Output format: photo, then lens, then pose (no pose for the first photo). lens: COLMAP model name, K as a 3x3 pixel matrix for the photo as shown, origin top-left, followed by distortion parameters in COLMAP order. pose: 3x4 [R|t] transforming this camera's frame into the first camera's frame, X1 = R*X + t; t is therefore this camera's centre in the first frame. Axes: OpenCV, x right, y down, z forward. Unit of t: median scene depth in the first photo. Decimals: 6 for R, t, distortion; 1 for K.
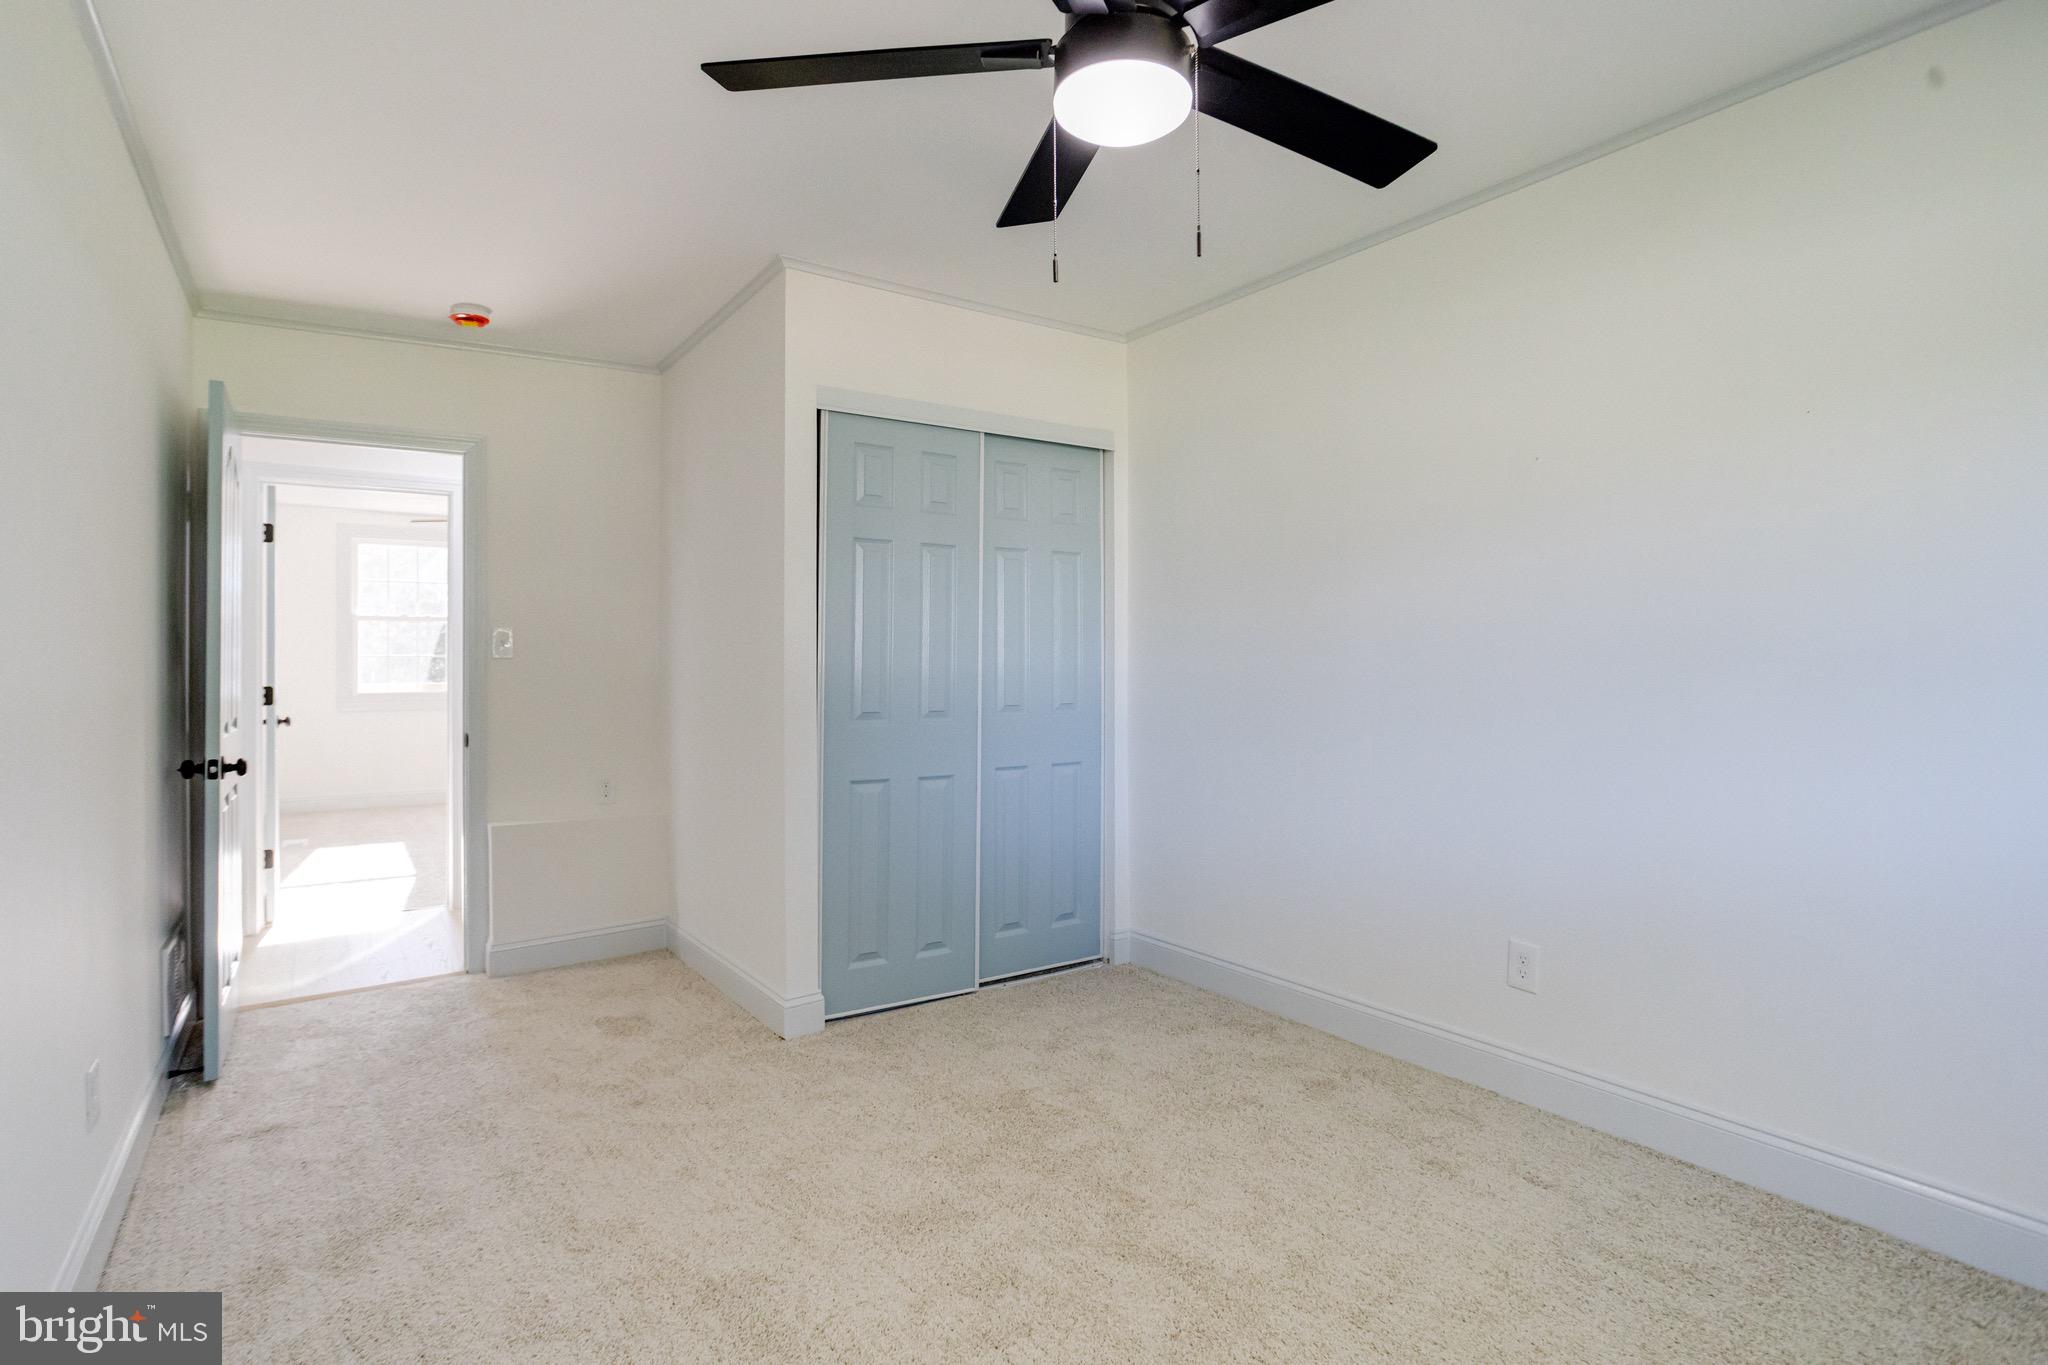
lens RADIAL K [[1043.1, 0, 1013.7], [0, 1043.1, 702.6], [0, 0, 1]] dist [-0.048971, 0.027147]
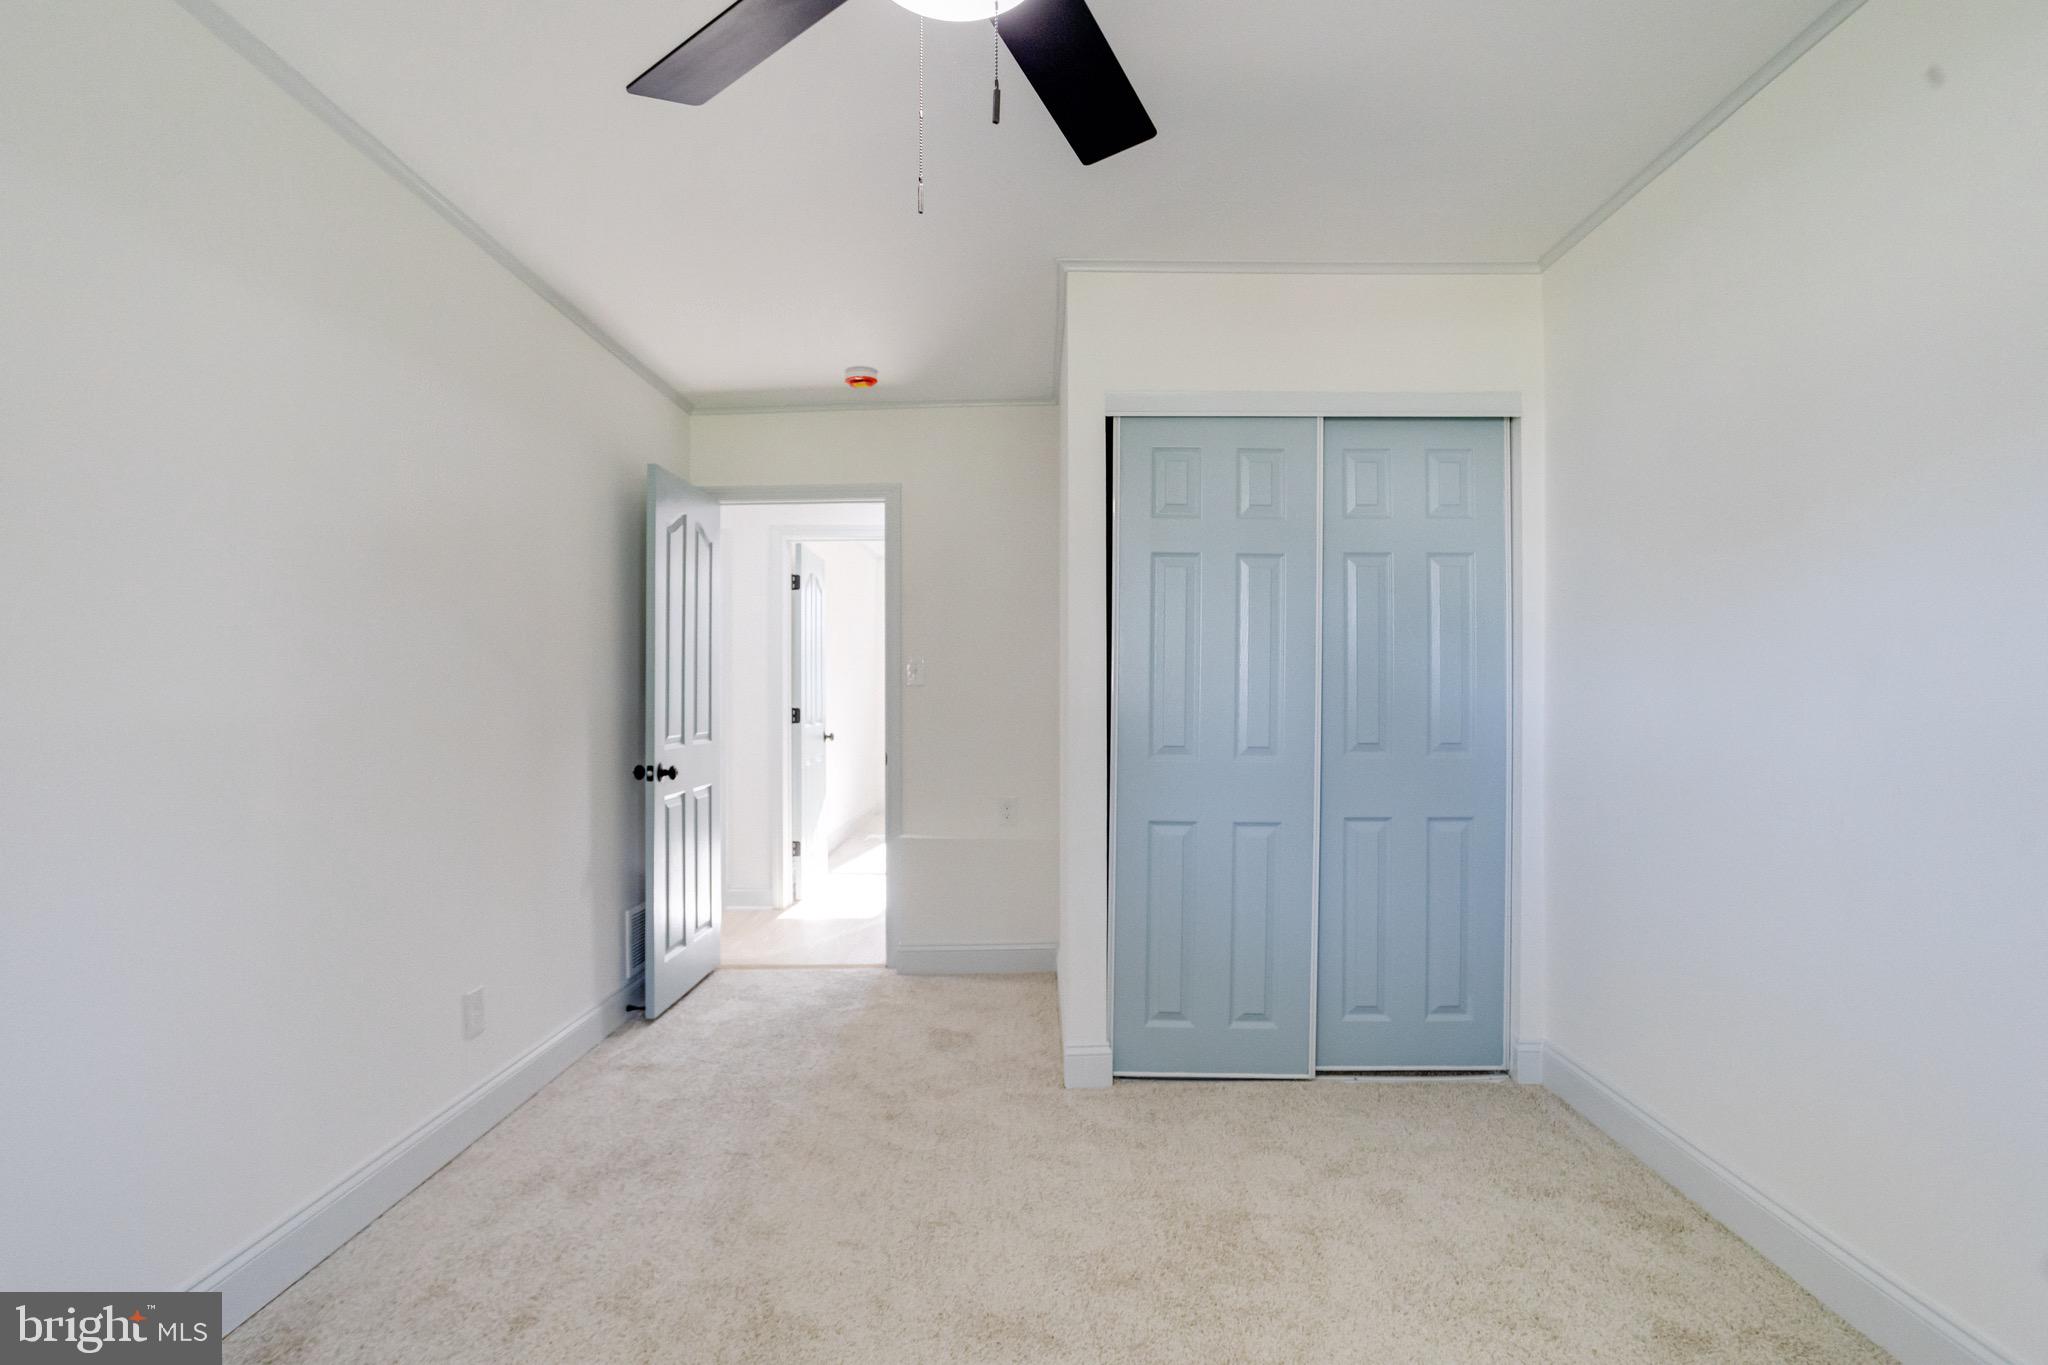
lens RADIAL K [[1033.0, 0, 1015.8], [0, 1033.0, 728.9], [0, 0, 1]] dist [-0.050669, 0.030066]
pose [[0.814316, 0.024912, -0.579887, 0.264328], [-0.025241, 0.999653, 0.007500, -0.008637], [0.579873, 0.008530, 0.814662, 0.192841]]
